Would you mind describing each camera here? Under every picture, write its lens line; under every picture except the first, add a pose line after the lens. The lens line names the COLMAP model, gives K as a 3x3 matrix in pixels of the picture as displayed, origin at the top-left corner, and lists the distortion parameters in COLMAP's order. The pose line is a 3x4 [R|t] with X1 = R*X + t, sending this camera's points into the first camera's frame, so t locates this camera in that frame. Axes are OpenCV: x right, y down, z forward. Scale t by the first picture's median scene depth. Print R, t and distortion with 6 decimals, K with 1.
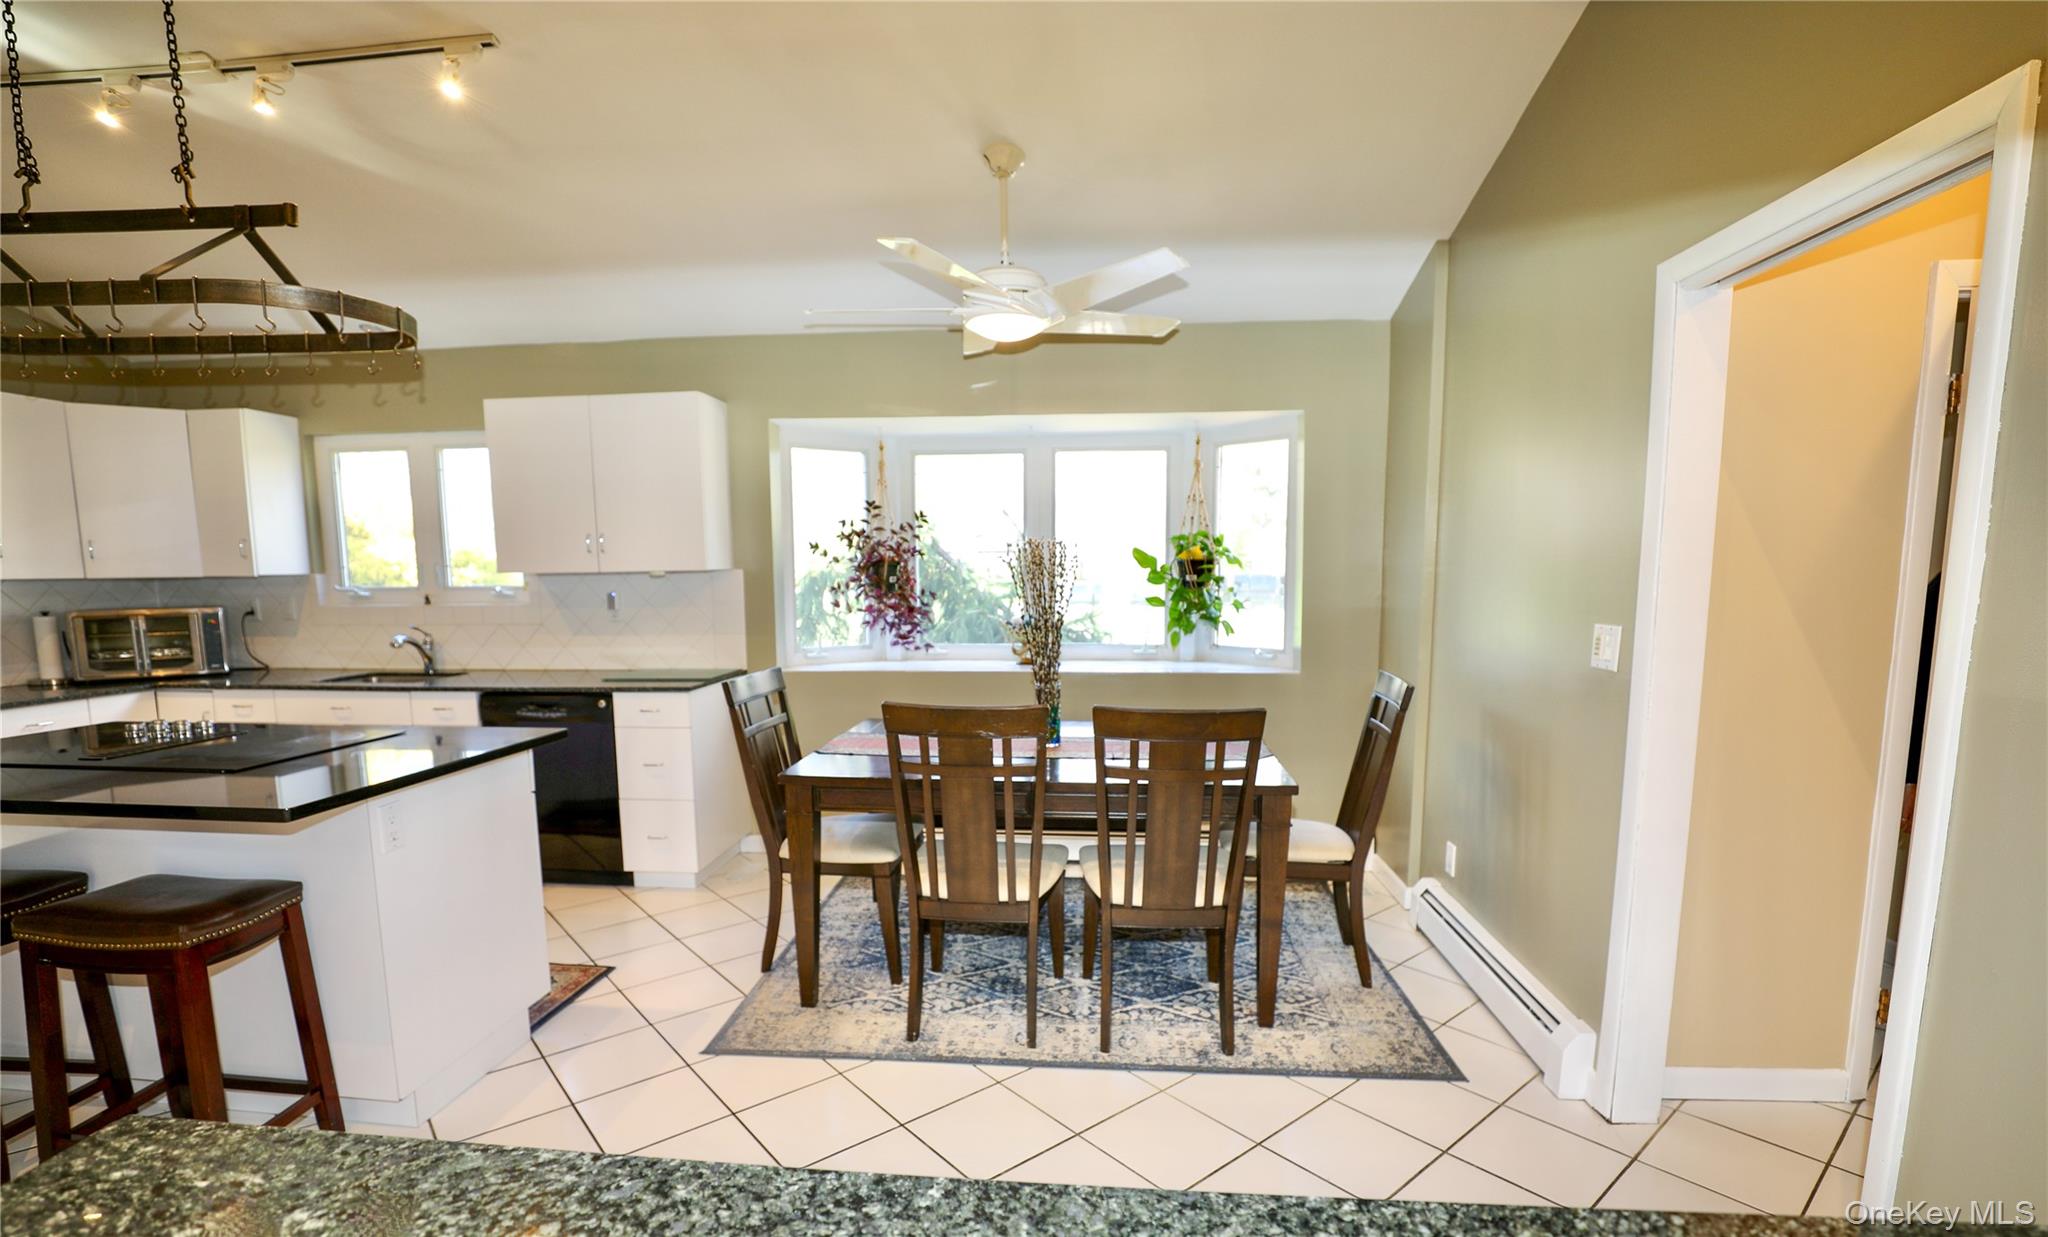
lens RADIAL K [[956.2, 0, 1028.6], [0, 956.2, 696.7], [0, 0, 1]] dist [-0.035841, 0.000528]
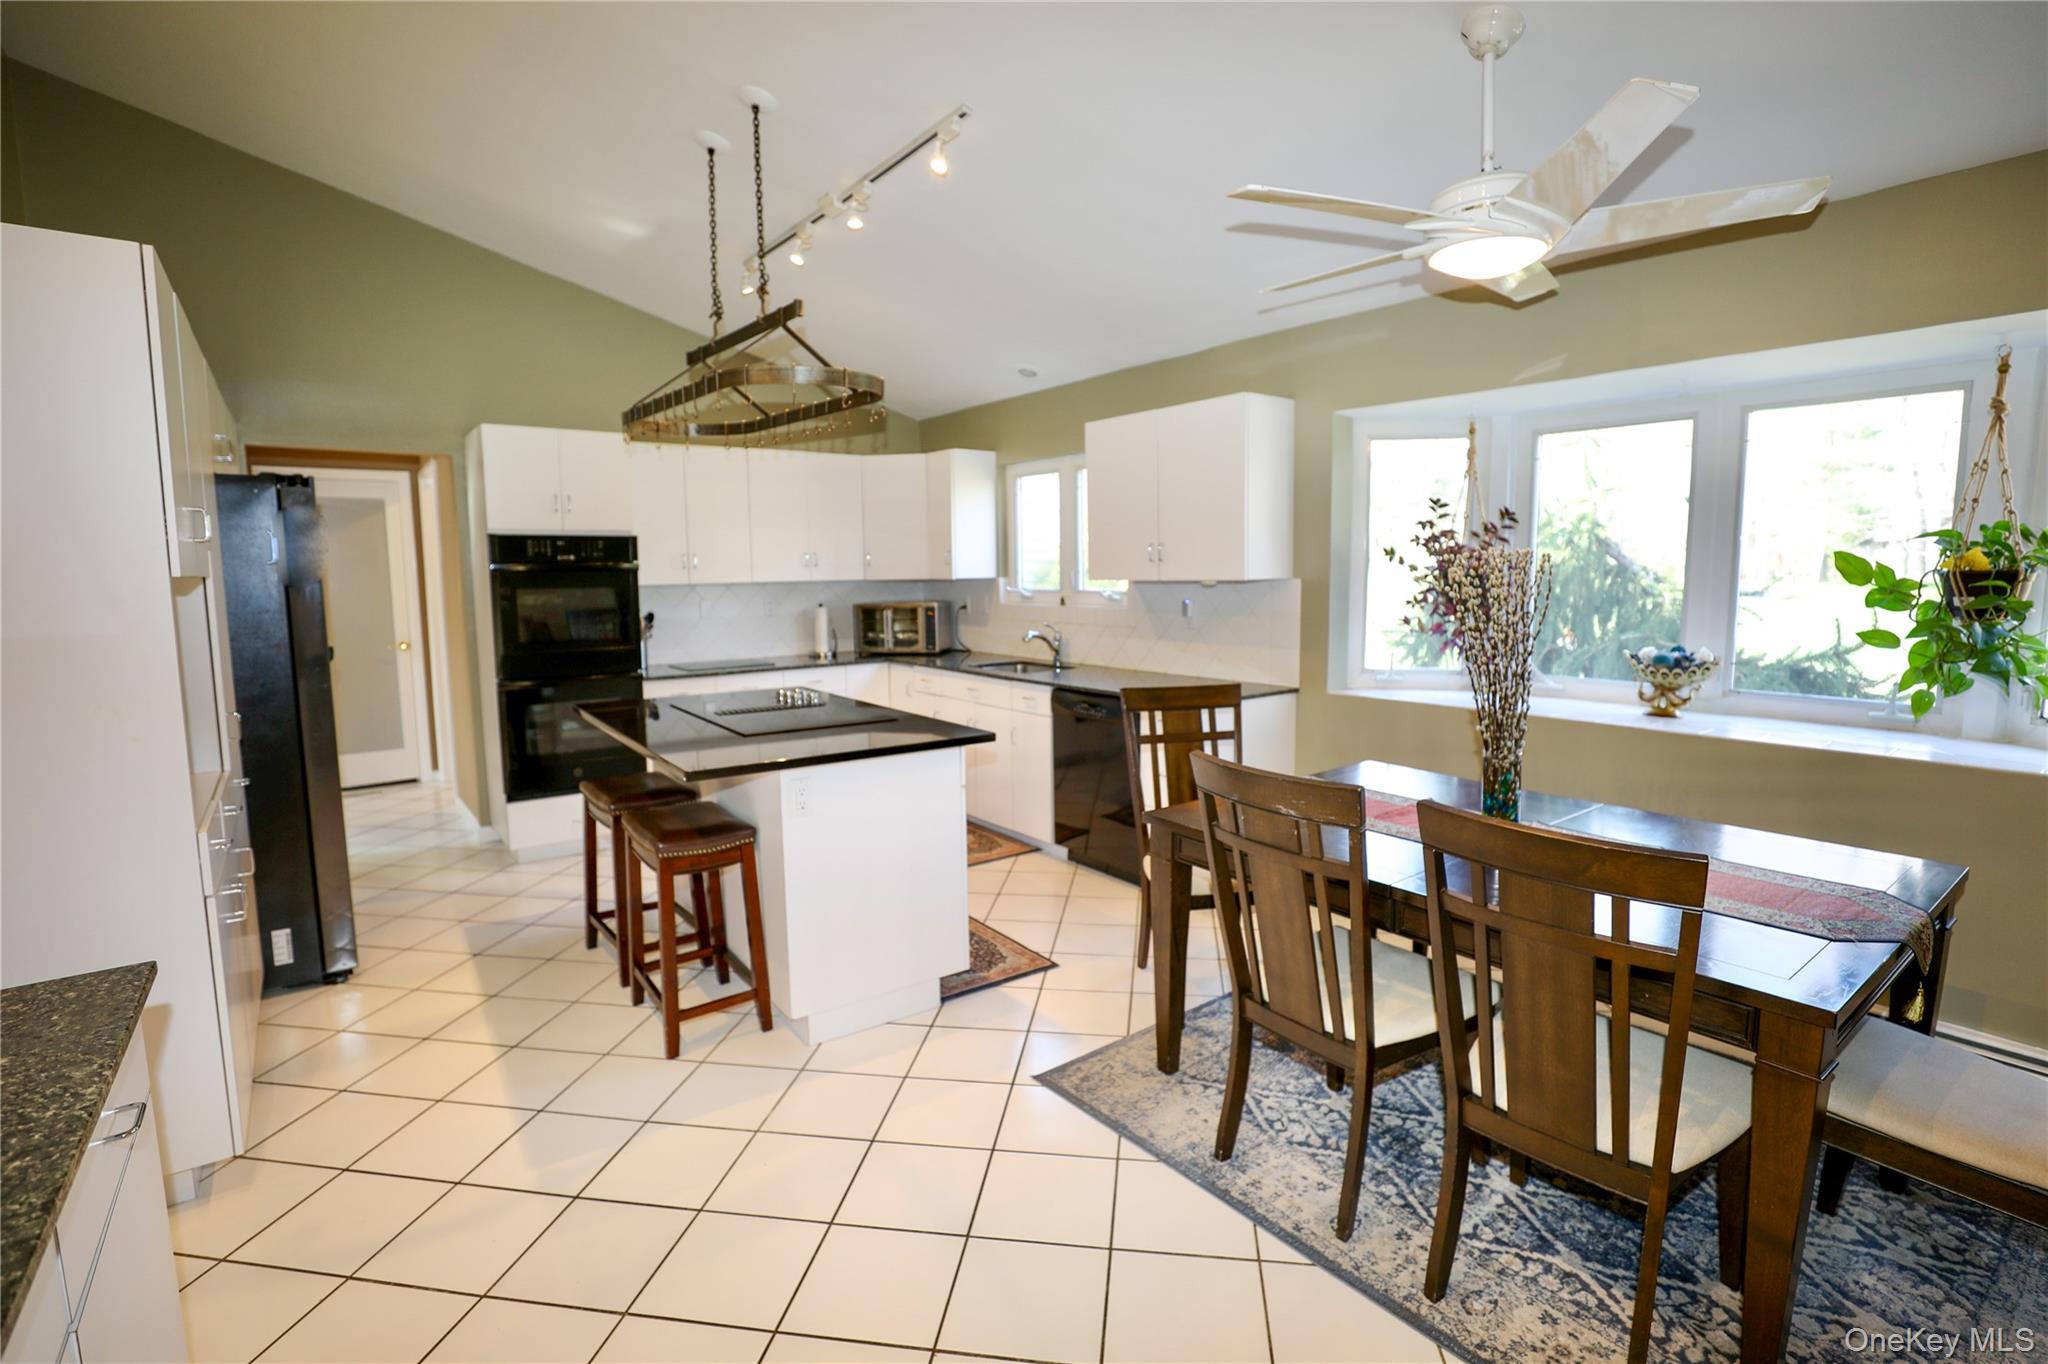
lens RADIAL K [[965.8, 0, 1024.0], [0, 965.8, 682.0], [0, 0, 1]] dist [-0.030028, 0.000600]
pose [[0.666374, 0.086841, -0.740544, 0.223538], [-0.094613, 0.995014, 0.031545, -0.040007], [0.739591, 0.049044, 0.671268, 0.190596]]
